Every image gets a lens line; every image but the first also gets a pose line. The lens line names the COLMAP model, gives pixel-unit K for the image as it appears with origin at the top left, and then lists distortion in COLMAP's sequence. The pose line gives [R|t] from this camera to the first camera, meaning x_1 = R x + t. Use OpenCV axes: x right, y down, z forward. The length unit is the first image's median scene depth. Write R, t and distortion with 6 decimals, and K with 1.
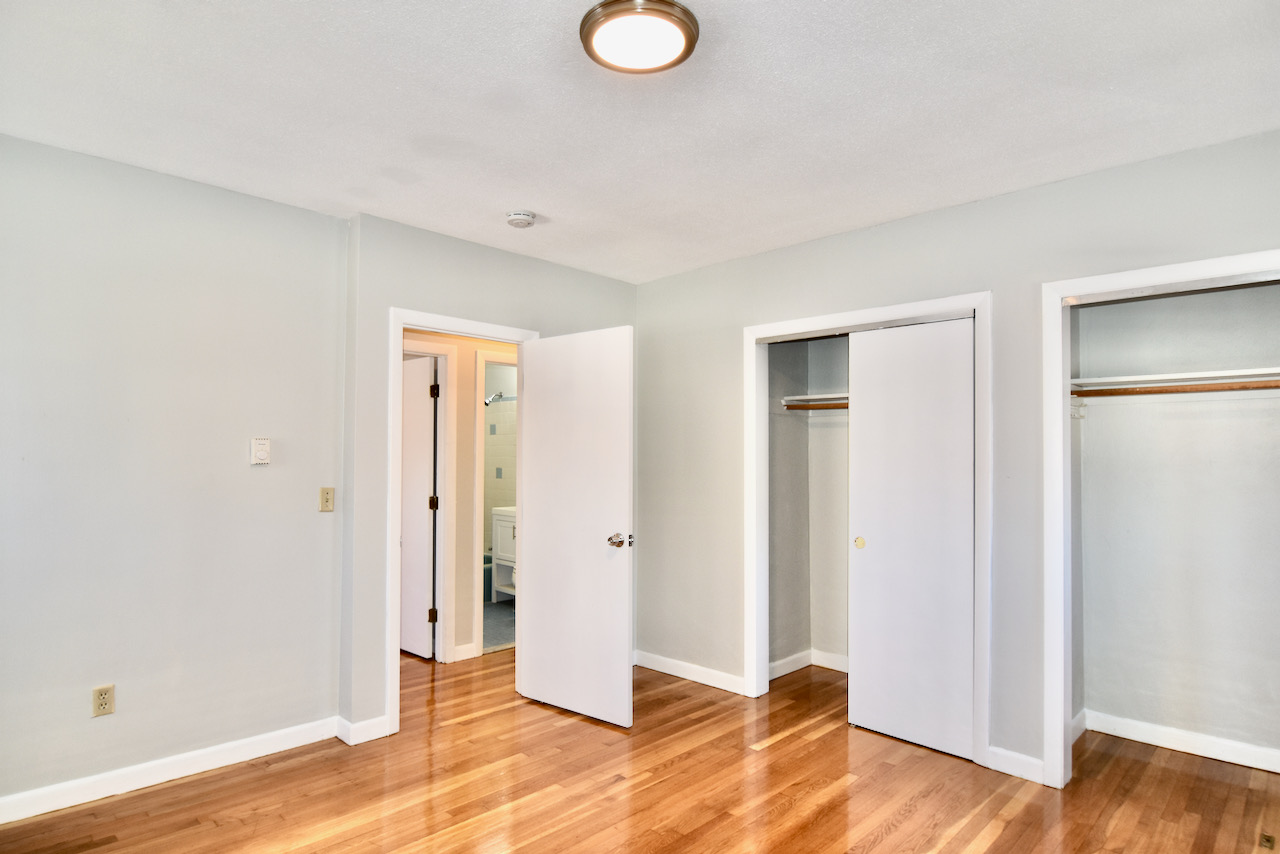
lens RADIAL K [[714.5, 0, 637.7], [0, 714.5, 429.4], [0, 0, 1]] dist [0.004367, -0.013518]
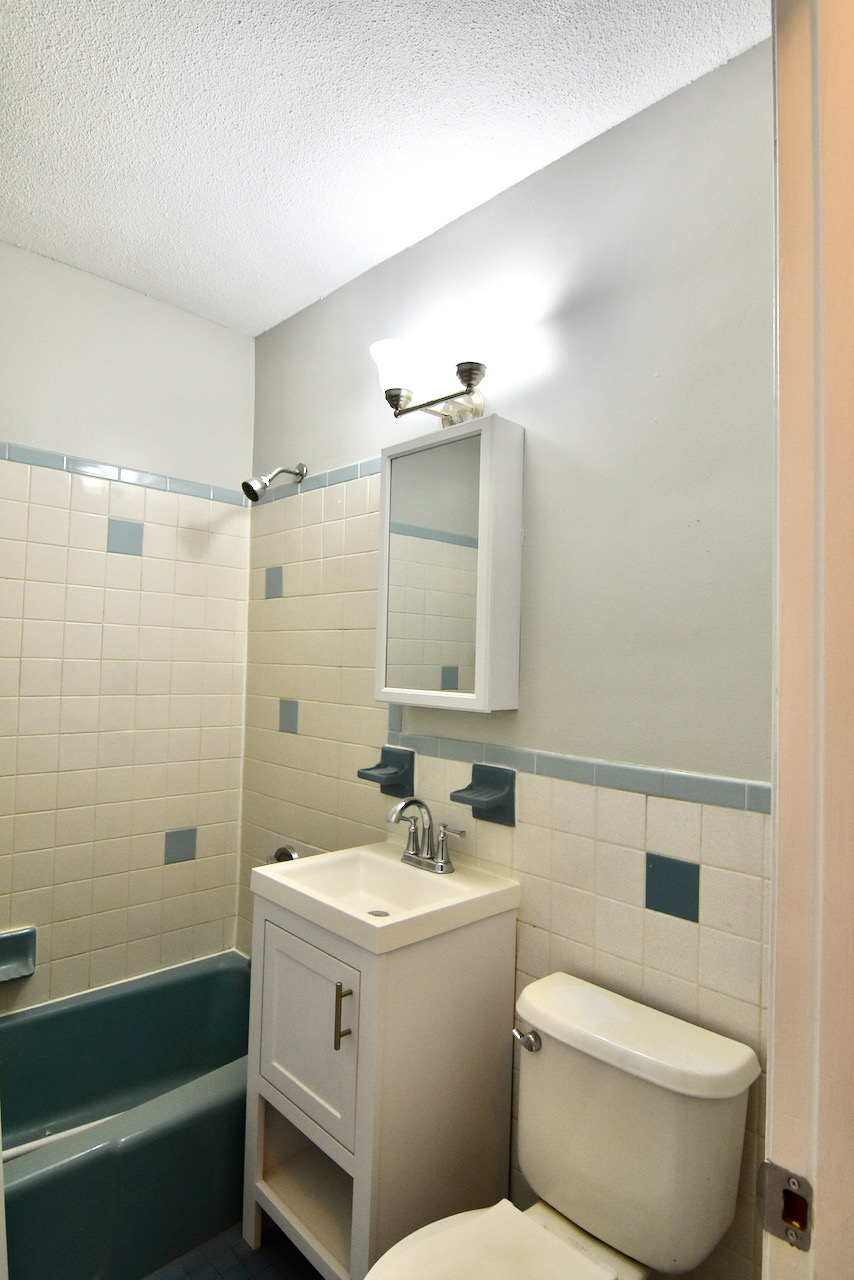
lens RADIAL K [[714.5, 0, 426.0], [0, 714.5, 636.9], [0, 0, 1]] dist [0.004367, -0.013518]
pose [[0.999354, 0.026815, -0.023940, -0.125628], [-0.026679, 0.999626, 0.005946, 0.021766], [0.024091, -0.005304, 0.999696, 0.679972]]
